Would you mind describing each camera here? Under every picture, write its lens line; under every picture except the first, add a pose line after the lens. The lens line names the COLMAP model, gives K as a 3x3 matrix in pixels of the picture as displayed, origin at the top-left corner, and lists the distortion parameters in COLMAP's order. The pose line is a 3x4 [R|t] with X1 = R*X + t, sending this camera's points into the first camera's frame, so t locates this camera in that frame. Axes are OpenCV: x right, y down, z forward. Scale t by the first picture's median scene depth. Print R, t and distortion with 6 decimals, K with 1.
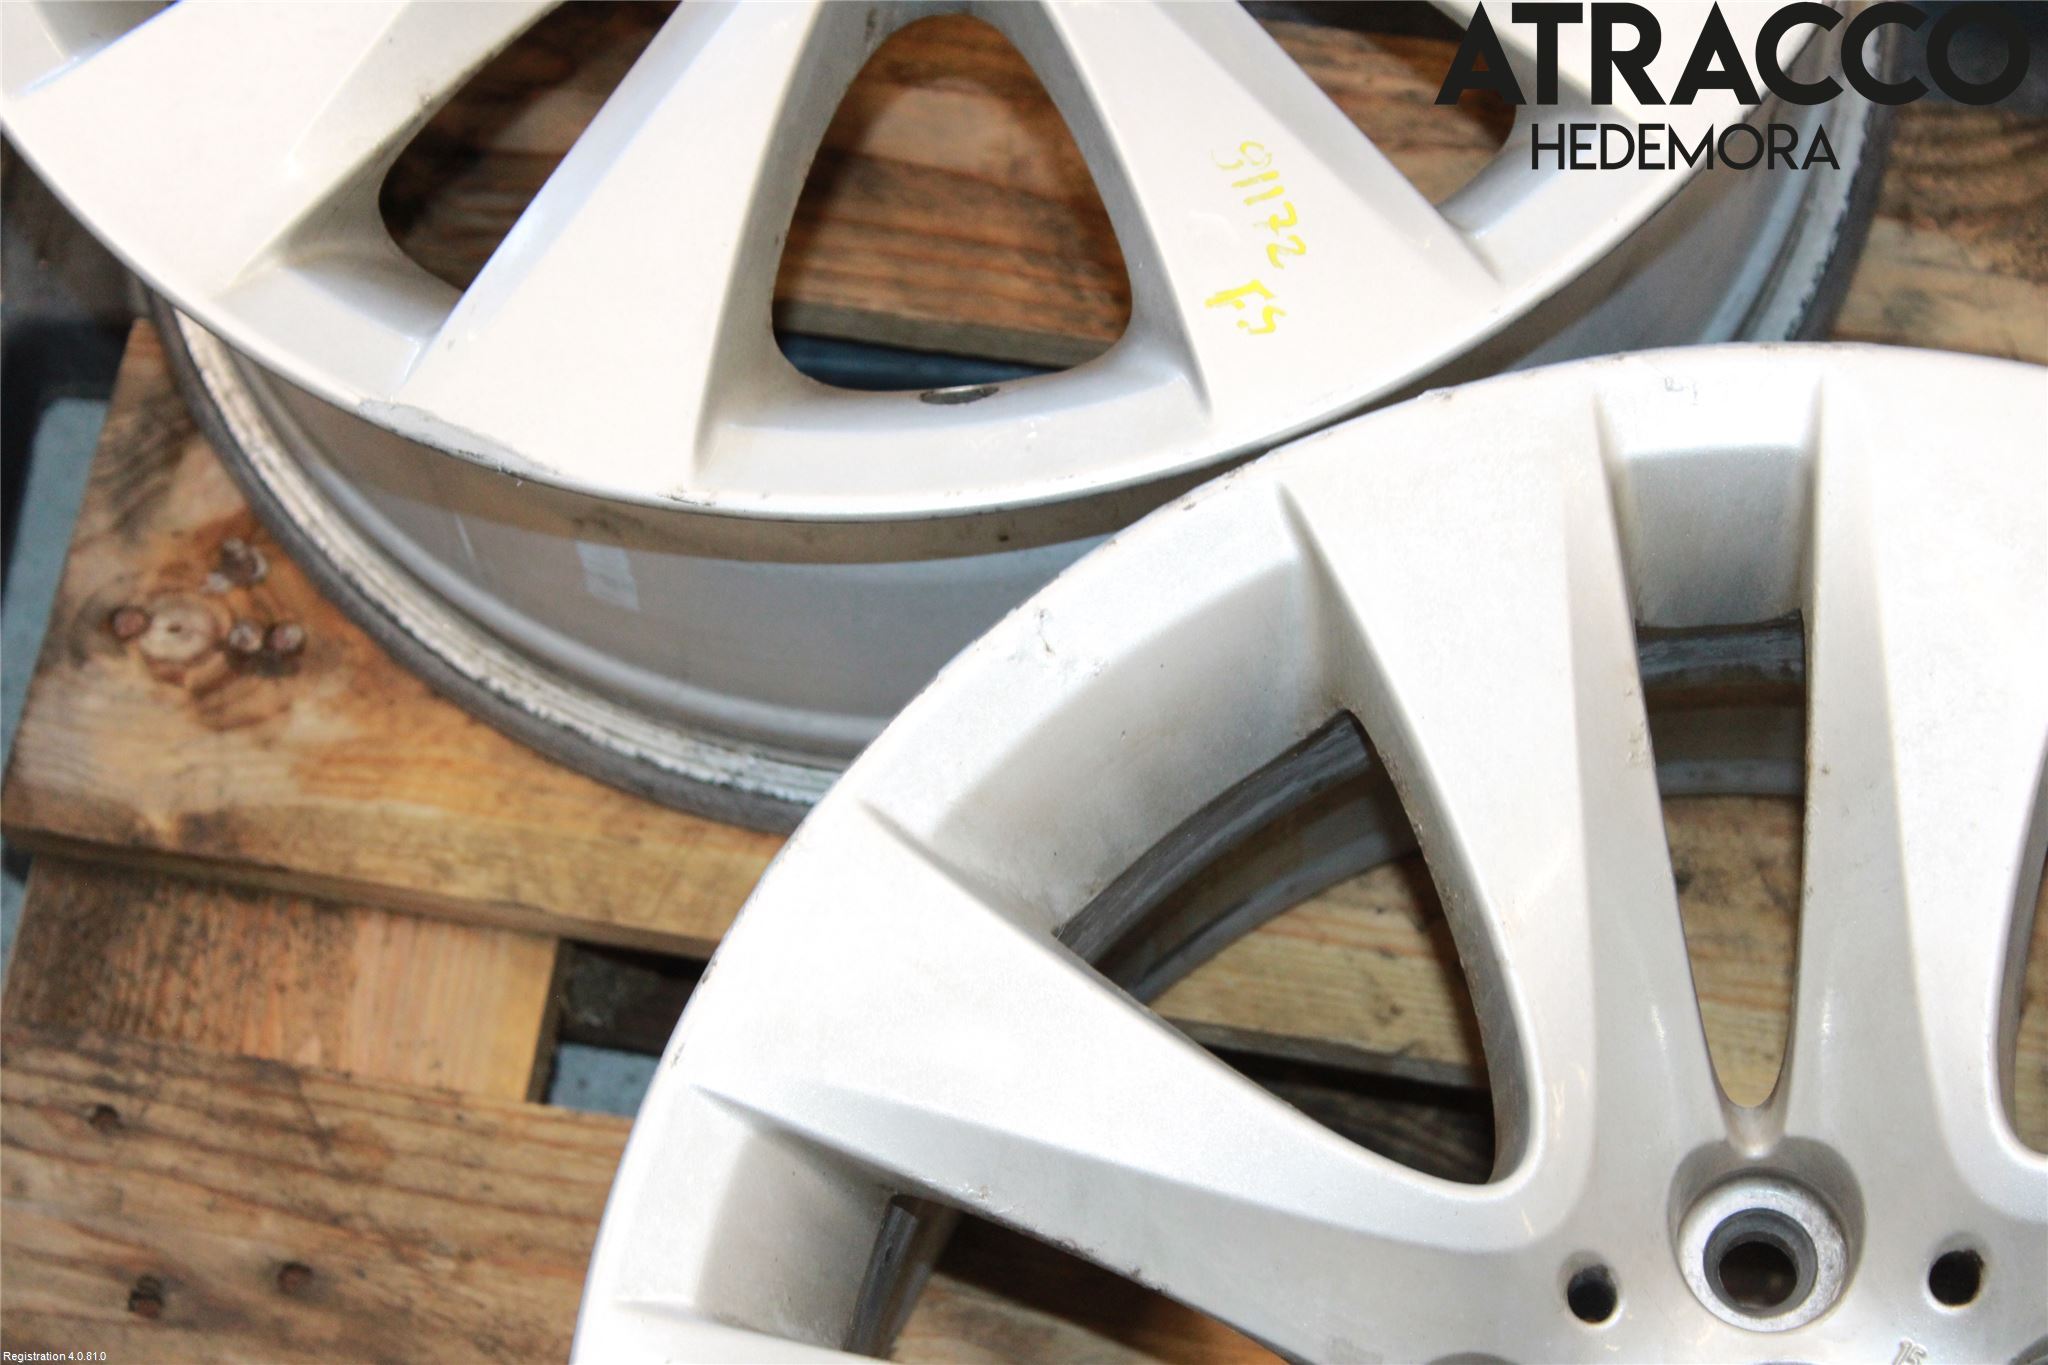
lens RADIAL K [[4970.7, 0, 1024.0], [0, 4970.7, 682.5], [0, 0, 1]] dist [0.102679, 0.175816]
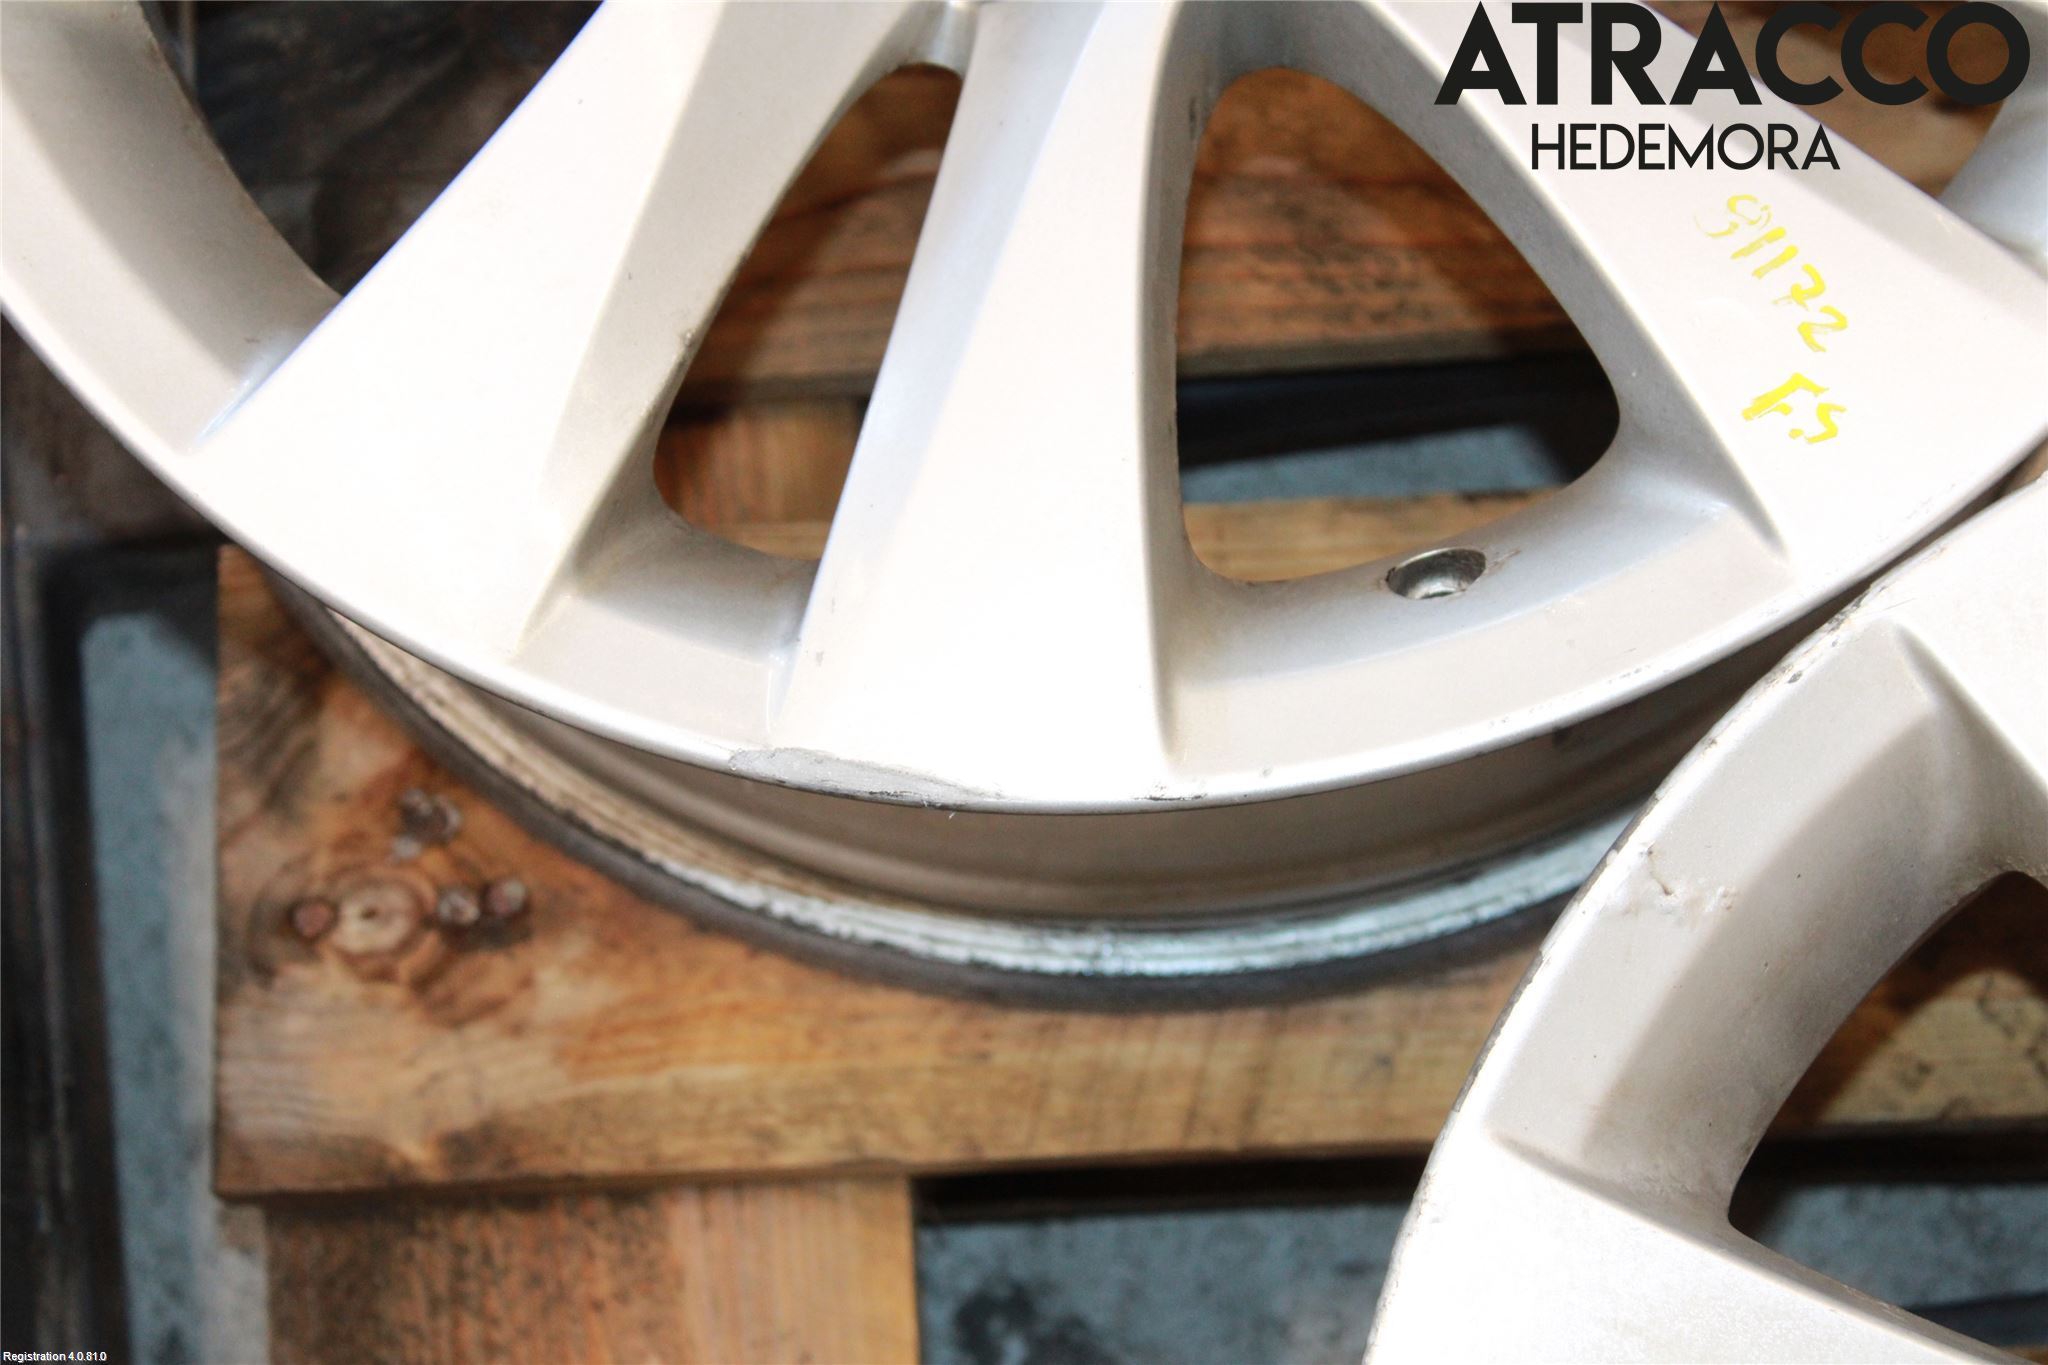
lens RADIAL K [[4970.7, 0, 1024.0], [0, 4970.7, 682.5], [0, 0, 1]] dist [0.102679, 0.175816]
pose [[0.973211, -0.217556, 0.074357, -0.118904], [0.208115, 0.971052, 0.117240, -0.124781], [-0.097711, -0.098624, 0.990316, 0.171301]]
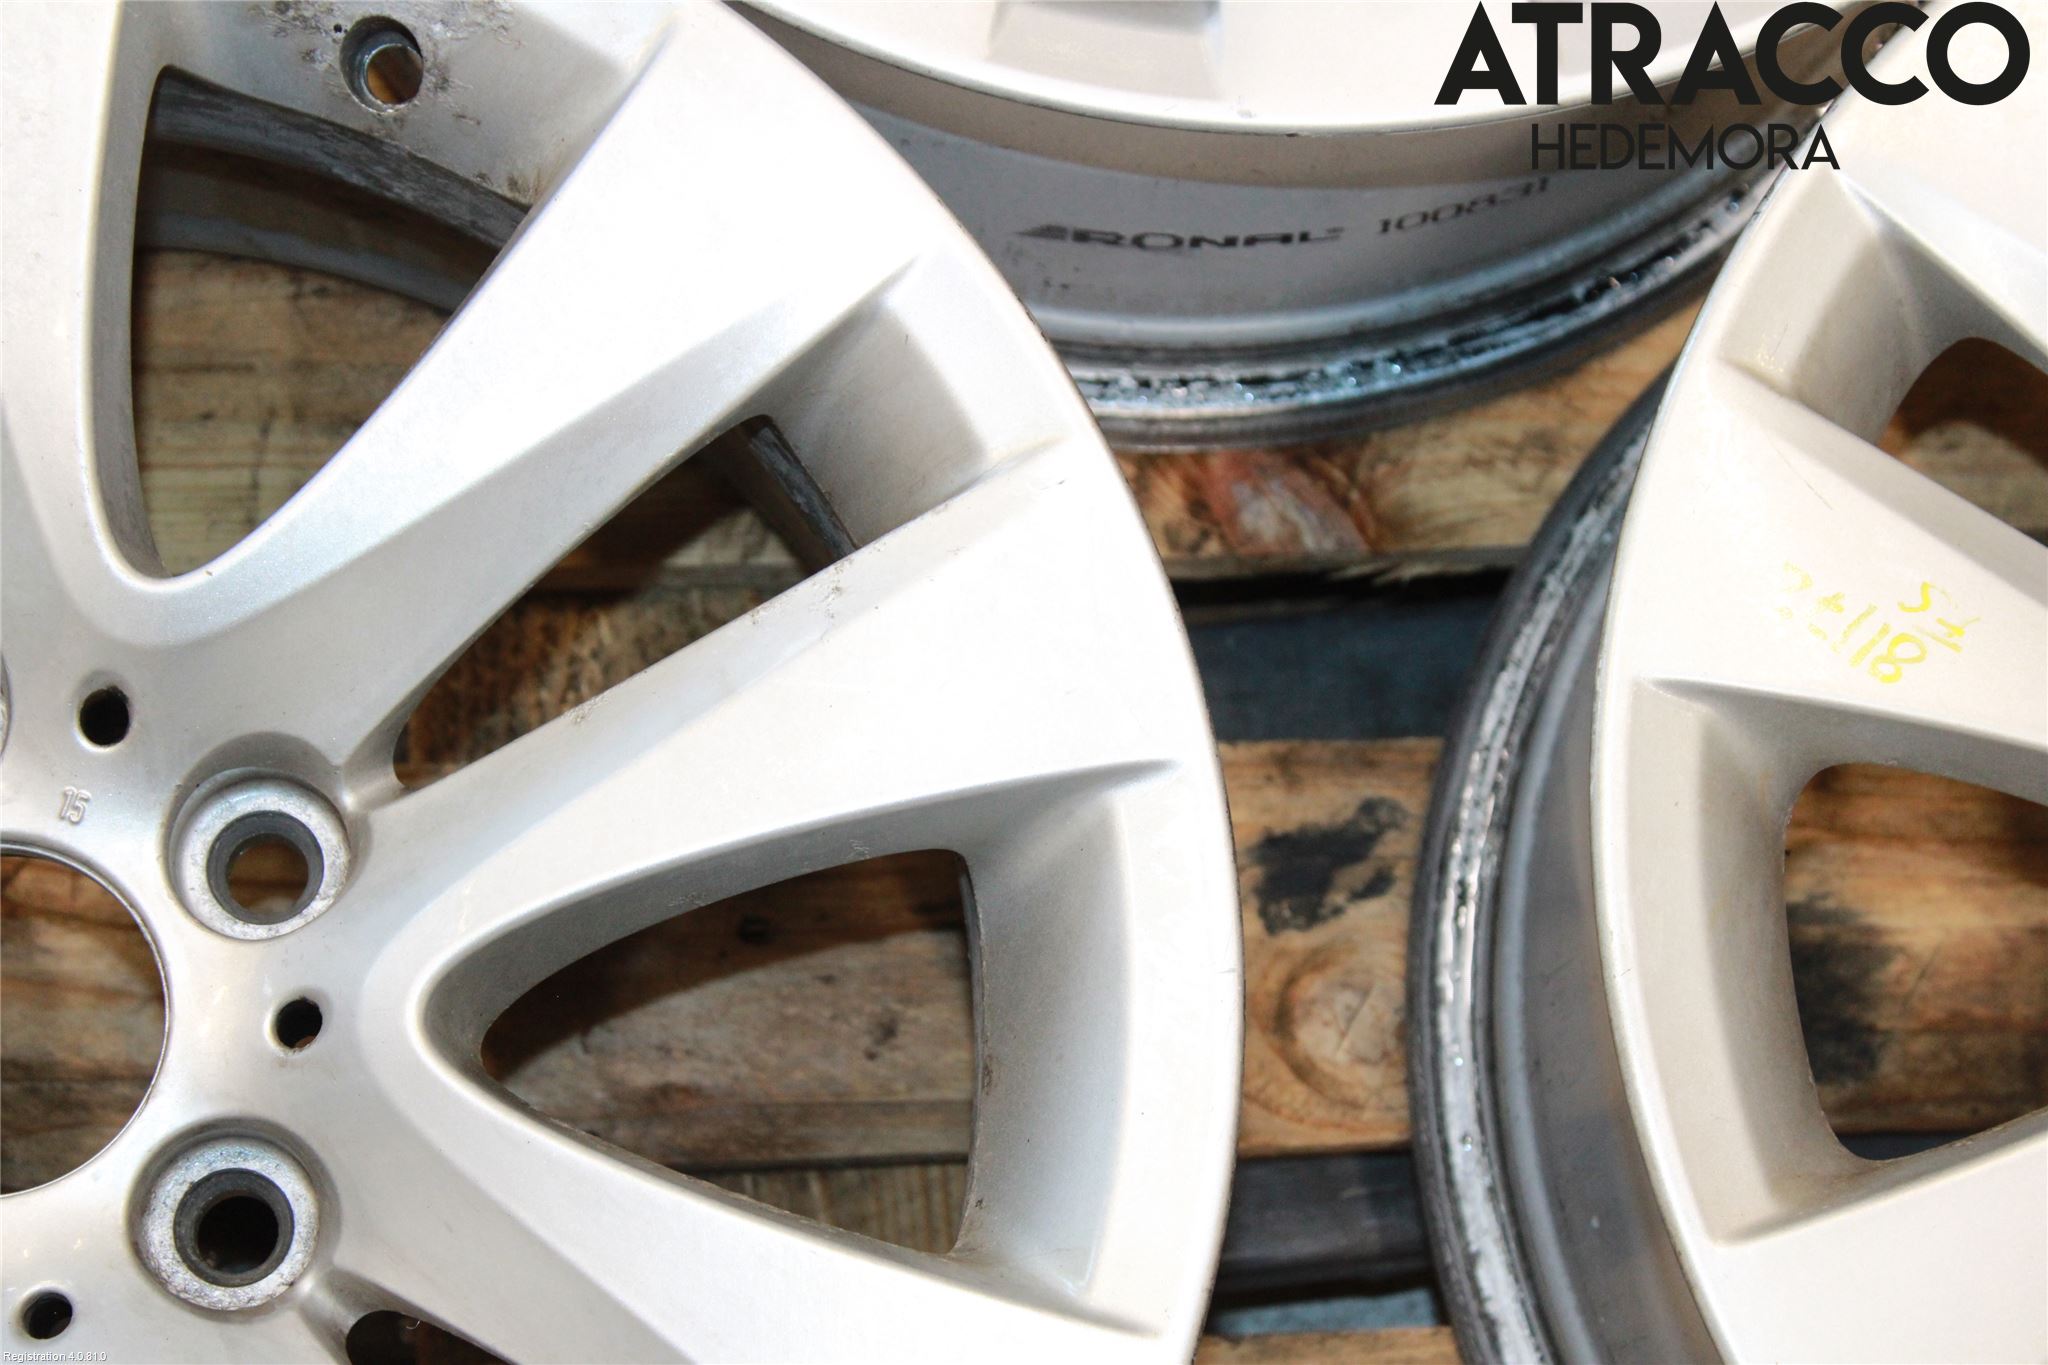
lens RADIAL K [[4970.7, 0, 1024.0], [0, 4970.7, 682.5], [0, 0, 1]] dist [0.102679, 0.175816]
pose [[0.959679, -0.186563, 0.210264, 0.119991], [0.162774, 0.978660, 0.125417, 0.014941], [-0.229175, -0.086135, 0.969567, 0.010085]]
